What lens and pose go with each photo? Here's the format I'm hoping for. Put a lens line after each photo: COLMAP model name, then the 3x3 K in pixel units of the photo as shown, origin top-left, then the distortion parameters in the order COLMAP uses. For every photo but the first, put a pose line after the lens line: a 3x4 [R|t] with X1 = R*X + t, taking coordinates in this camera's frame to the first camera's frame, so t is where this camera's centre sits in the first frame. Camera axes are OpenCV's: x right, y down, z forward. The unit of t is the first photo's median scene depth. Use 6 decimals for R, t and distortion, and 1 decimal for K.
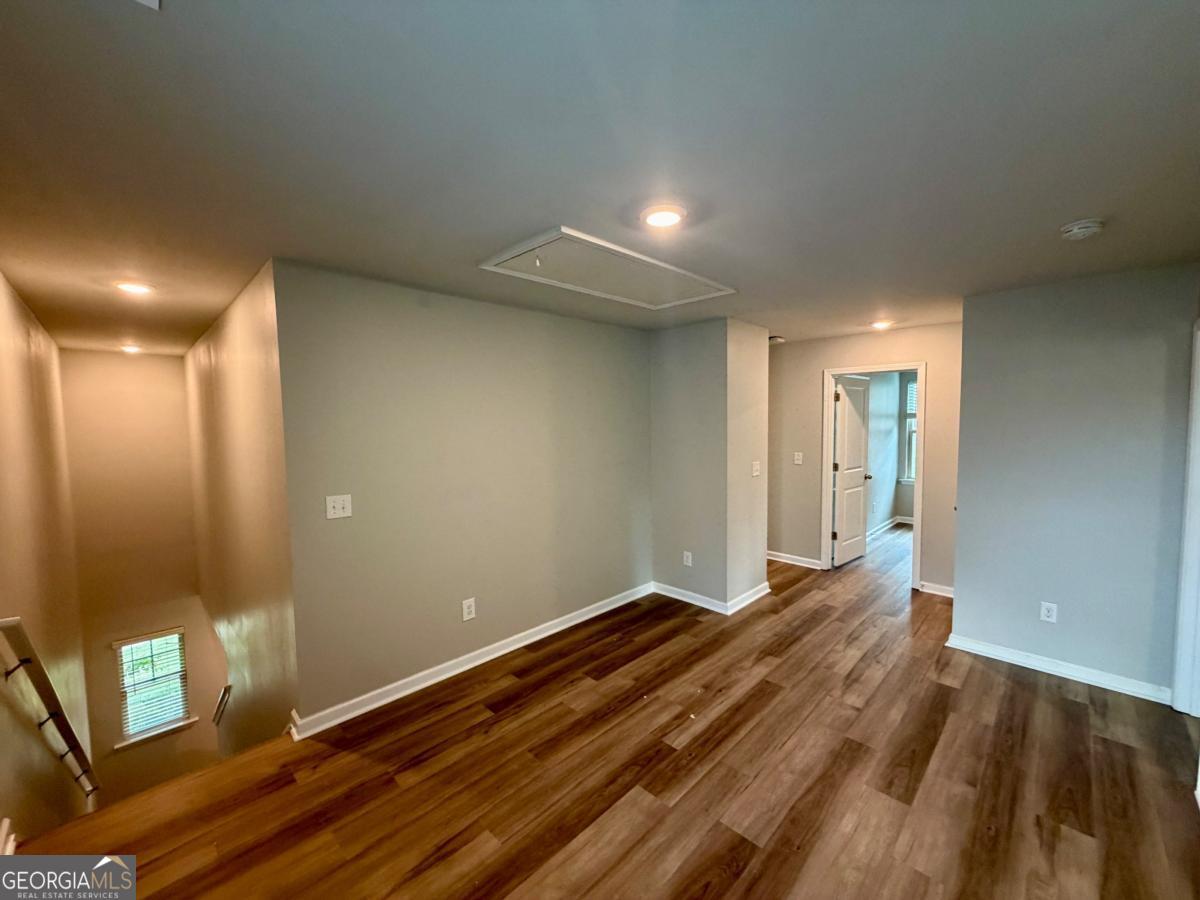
lens RADIAL K [[478.4, 0, 598.5], [0, 478.4, 449.3], [0, 0, 1]] dist [-0.000188, -0.000549]
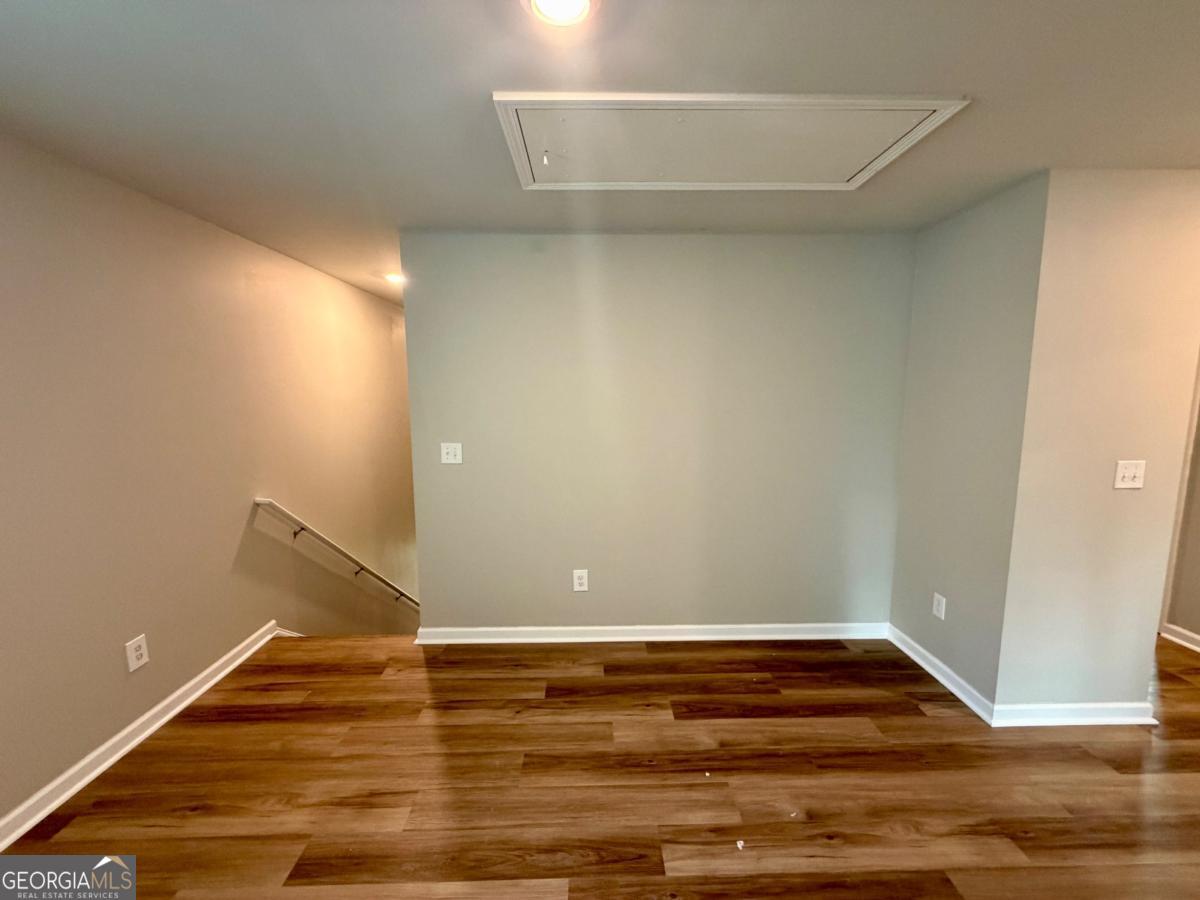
lens RADIAL K [[478.4, 0, 596.6], [0, 478.4, 450.5], [0, 0, 1]] dist [-0.000188, -0.000549]
pose [[0.721019, 0.099489, -0.685735, 0.417477], [-0.049746, 0.994517, 0.091982, -0.004018], [0.691127, -0.032209, 0.722015, 0.411331]]
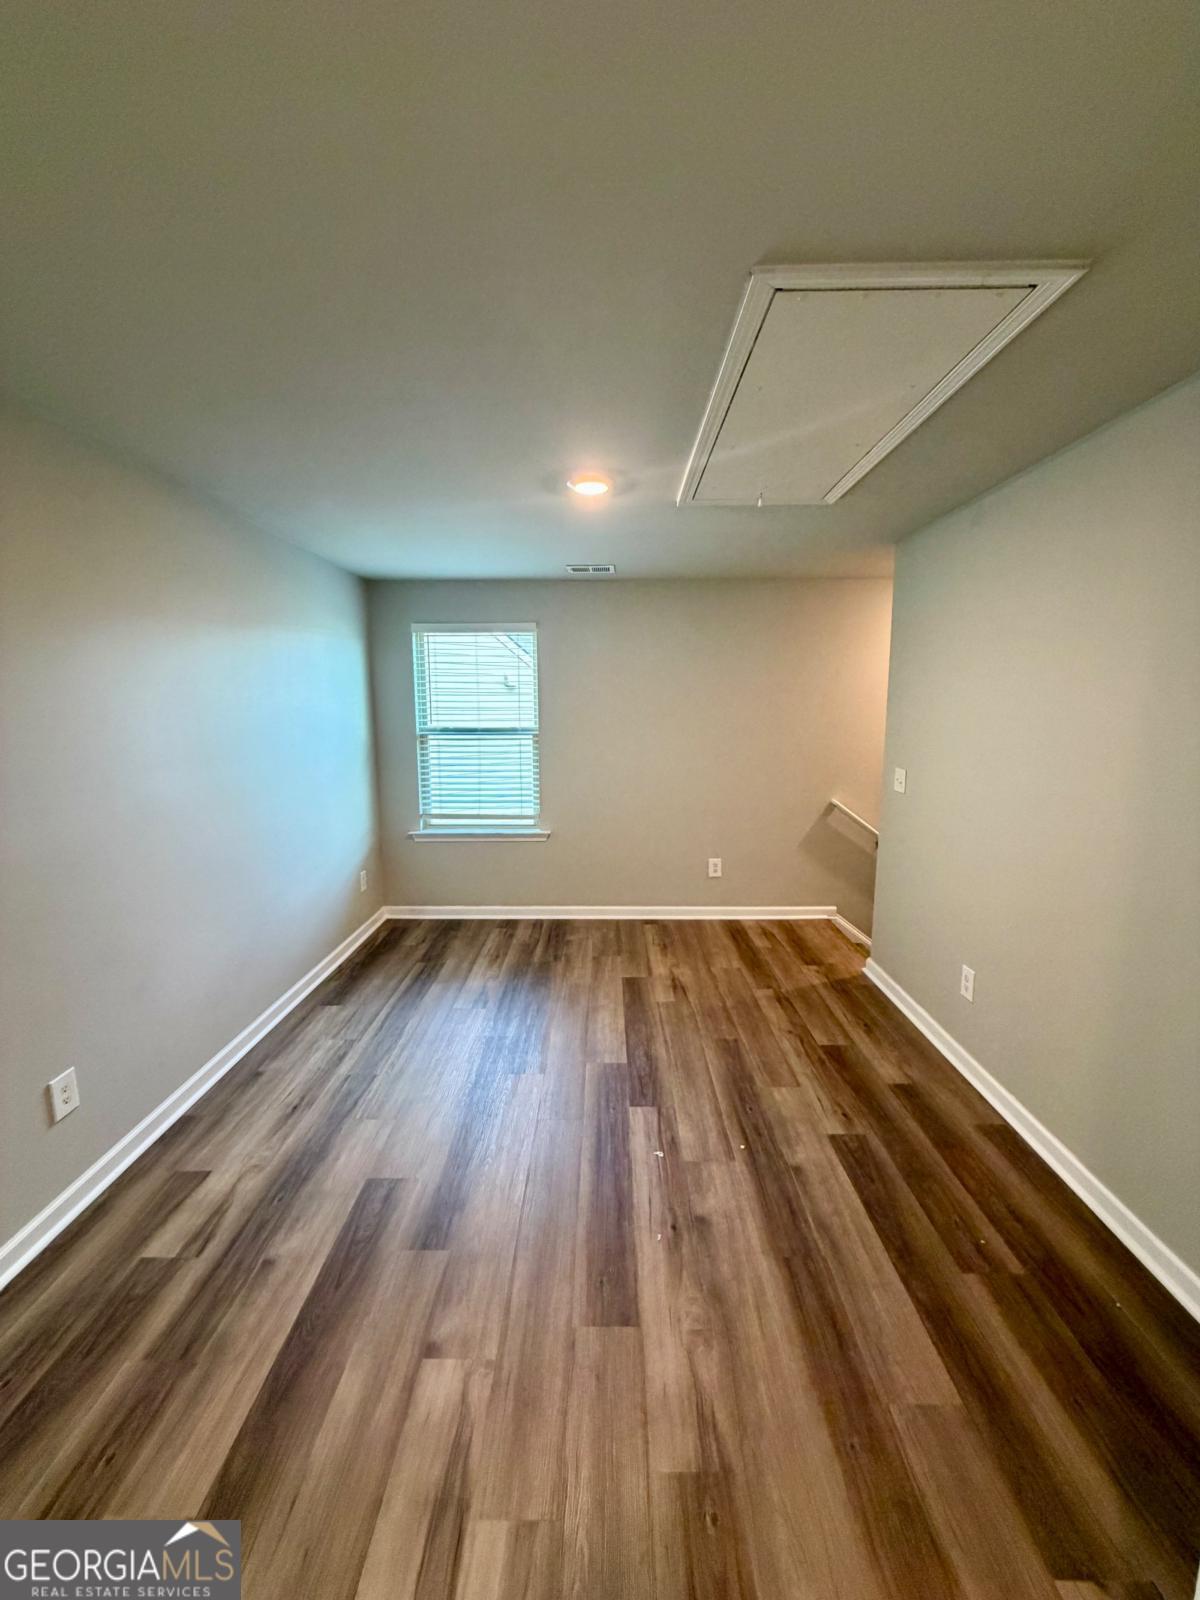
lens RADIAL K [[637.9, 0, 603.2], [0, 637.9, 795.3], [0, 0, 1]] dist [-0.000188, -0.000549]
pose [[-0.715579, 0.111644, -0.689552, 0.753835], [-0.030398, 0.981233, 0.190415, -0.077471], [0.697870, 0.157218, -0.698756, 1.400282]]
